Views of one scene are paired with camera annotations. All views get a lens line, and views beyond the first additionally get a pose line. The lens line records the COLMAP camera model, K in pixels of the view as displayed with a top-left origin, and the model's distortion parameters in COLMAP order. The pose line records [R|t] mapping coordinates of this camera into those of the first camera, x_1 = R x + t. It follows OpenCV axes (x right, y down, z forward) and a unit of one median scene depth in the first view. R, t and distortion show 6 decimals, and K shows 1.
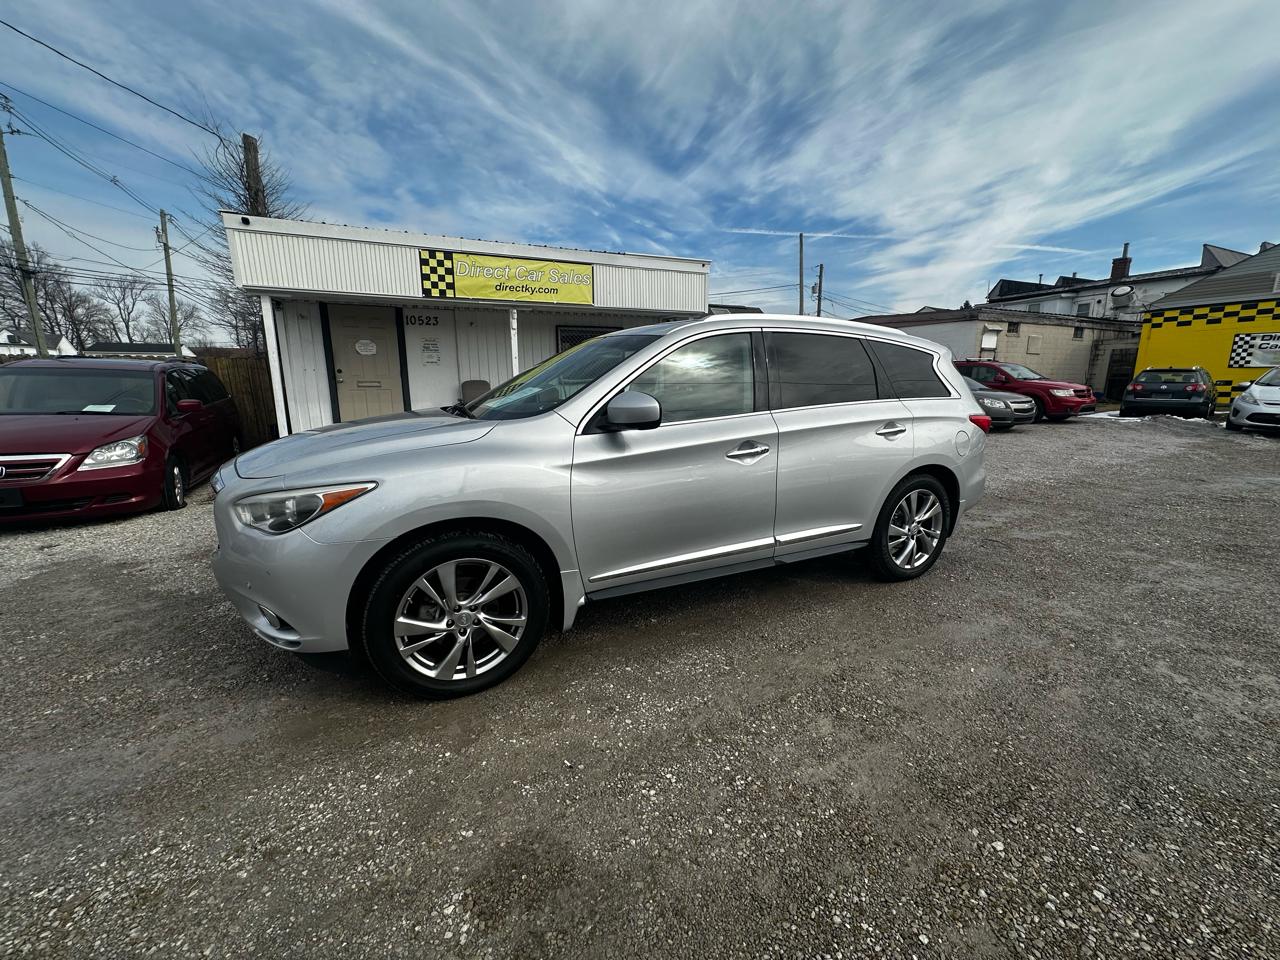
lens RADIAL K [[504.4, 0, 639.5], [0, 504.4, 483.2], [0, 0, 1]] dist [-0.001584, 0.000373]
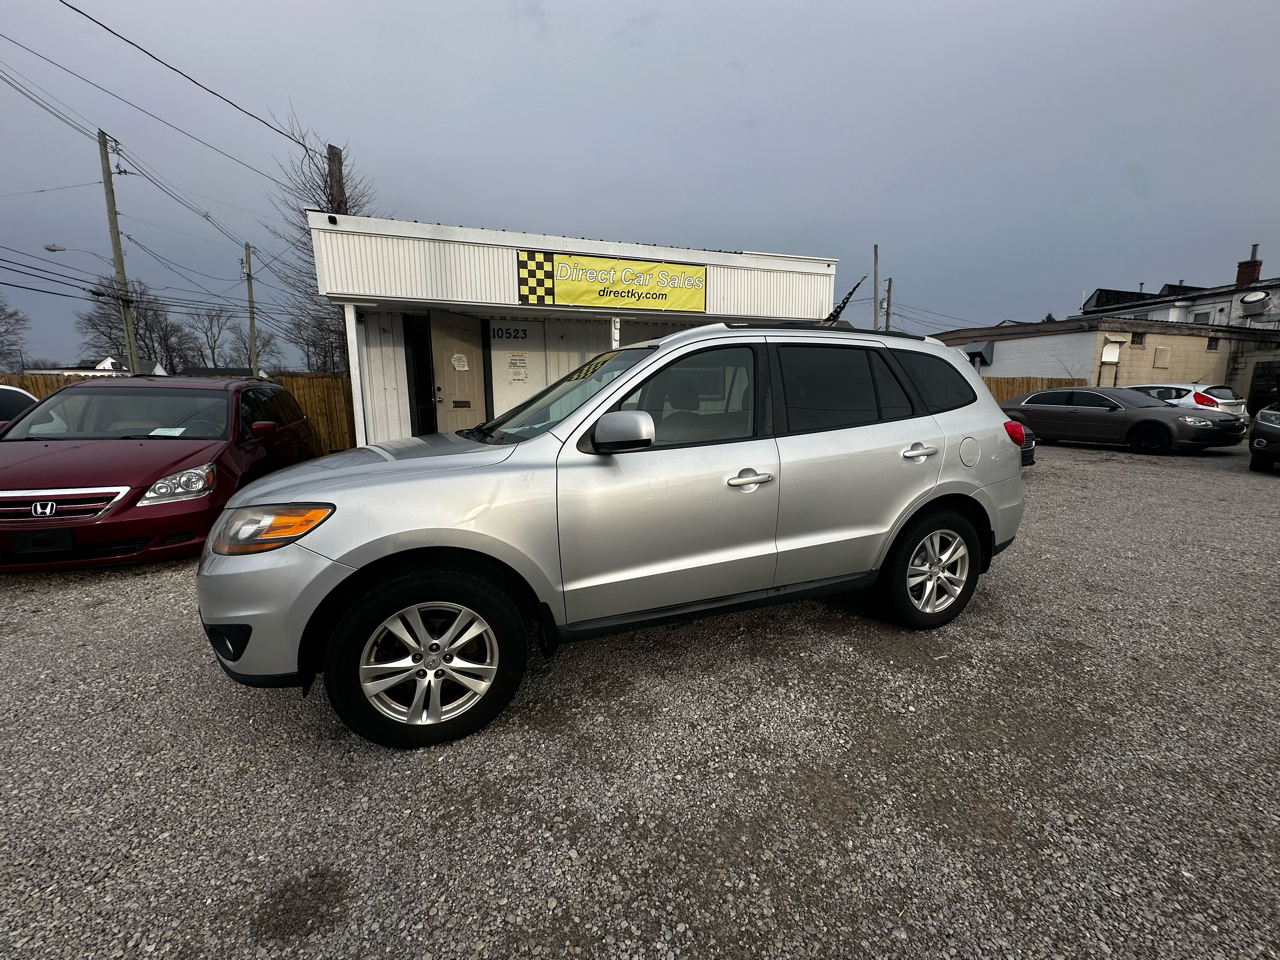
lens RADIAL K [[504.4, 0, 640.7], [0, 504.4, 485.4], [0, 0, 1]] dist [-0.001584, 0.000373]
pose [[0.996386, 0.009615, -0.084399, -0.115274], [-0.012541, 0.999336, -0.034207, -0.023478], [0.084014, 0.035142, 0.995845, 0.128705]]
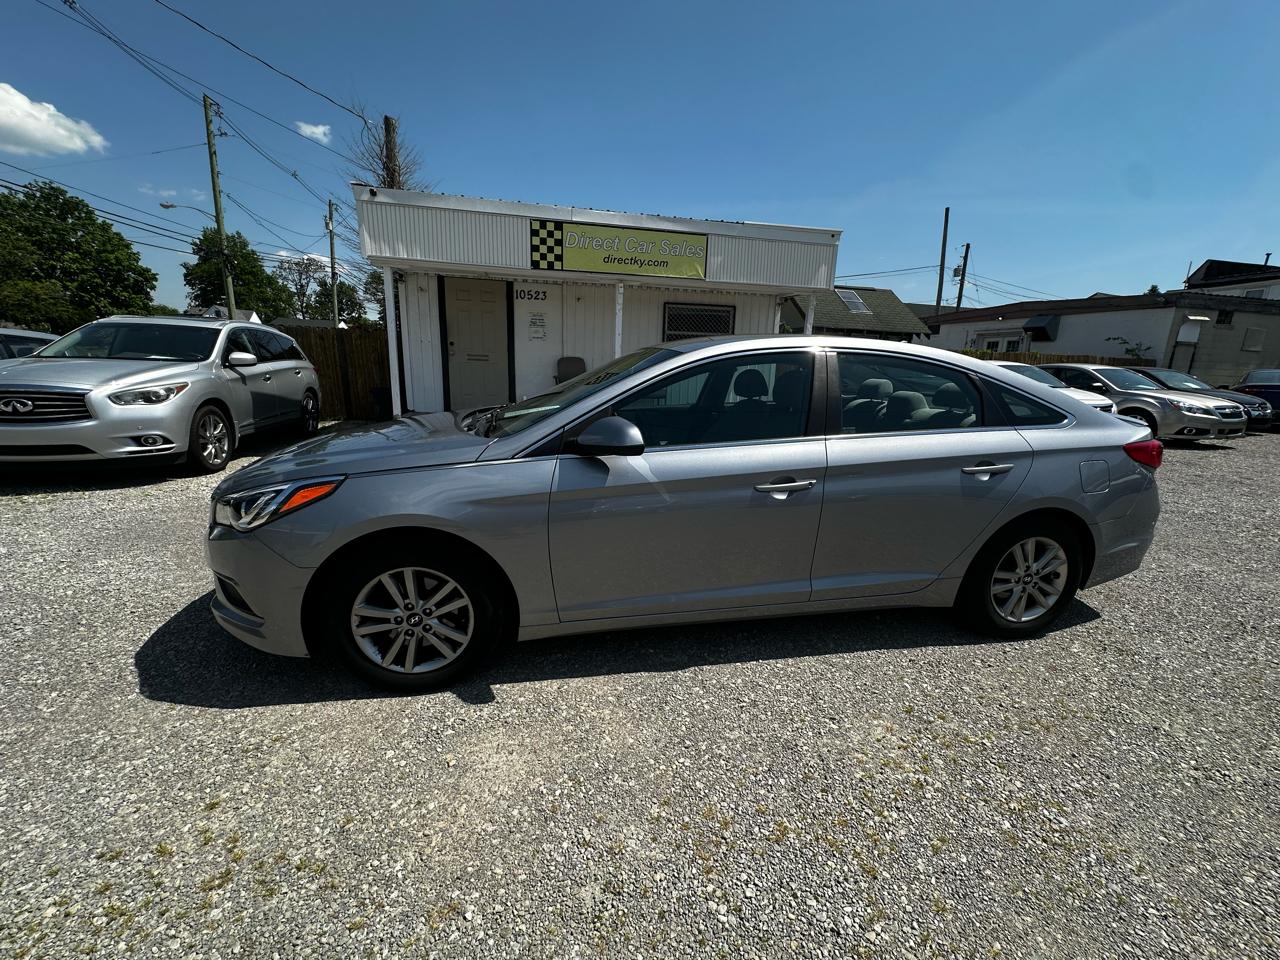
lens RADIAL K [[504.4, 0, 641.5], [0, 504.4, 482.9], [0, 0, 1]] dist [-0.001584, 0.000373]
pose [[0.978637, 0.080019, -0.189383, 0.000186], [-0.075044, 0.996624, 0.033306, -0.002306], [0.191408, -0.018382, 0.981338, 0.055883]]
